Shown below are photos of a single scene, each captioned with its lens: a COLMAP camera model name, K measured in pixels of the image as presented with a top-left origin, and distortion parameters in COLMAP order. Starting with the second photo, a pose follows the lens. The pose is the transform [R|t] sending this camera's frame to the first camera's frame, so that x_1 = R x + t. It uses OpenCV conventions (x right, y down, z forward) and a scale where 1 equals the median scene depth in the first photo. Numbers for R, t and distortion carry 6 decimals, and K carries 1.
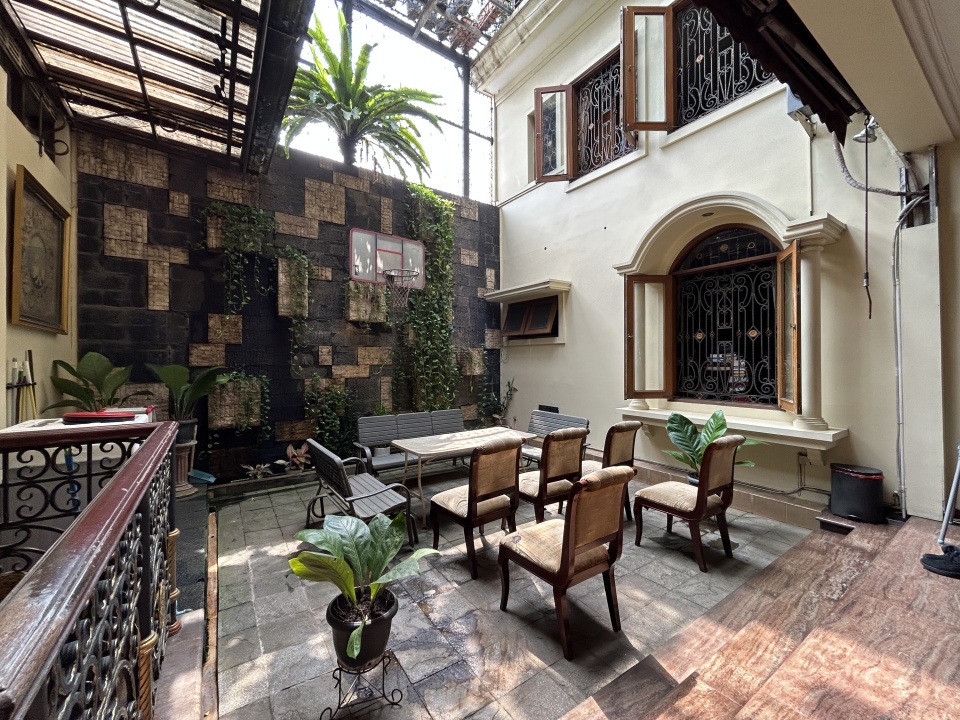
lens RADIAL K [[391.8, 0, 477.7], [0, 391.8, 359.7], [0, 0, 1]] dist [0.004467, -0.000021]
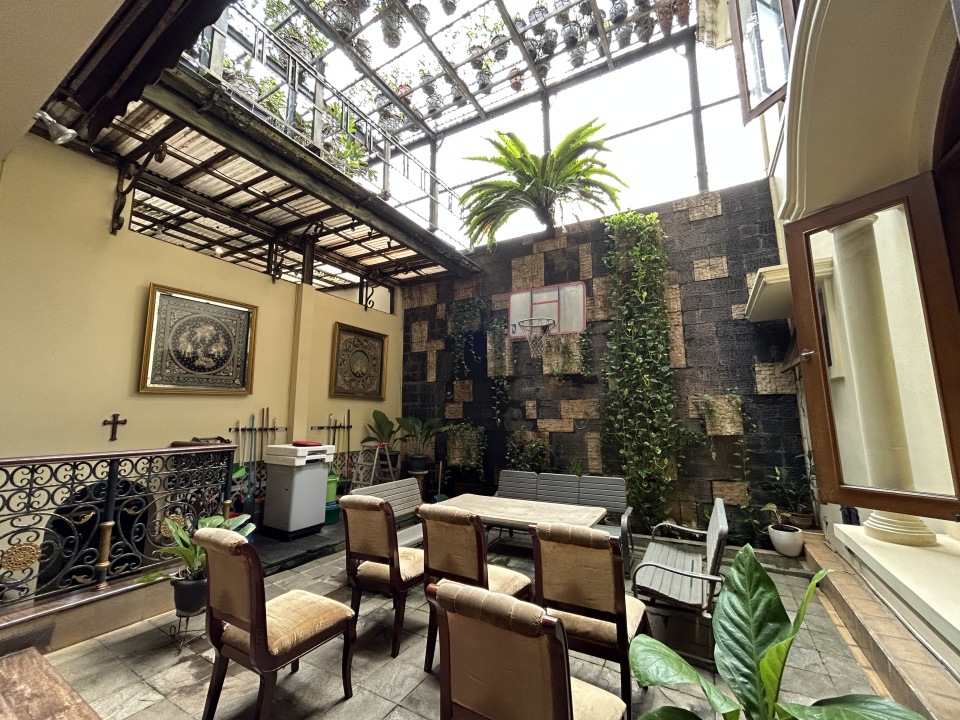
lens RADIAL K [[391.8, 0, 478.6], [0, 391.8, 357.5], [0, 0, 1]] dist [0.004467, -0.000021]
pose [[0.439972, -0.133076, -0.888096, 0.510454], [0.006549, 0.989408, -0.145012, 0.002687], [0.897987, 0.057985, 0.436184, 0.391714]]
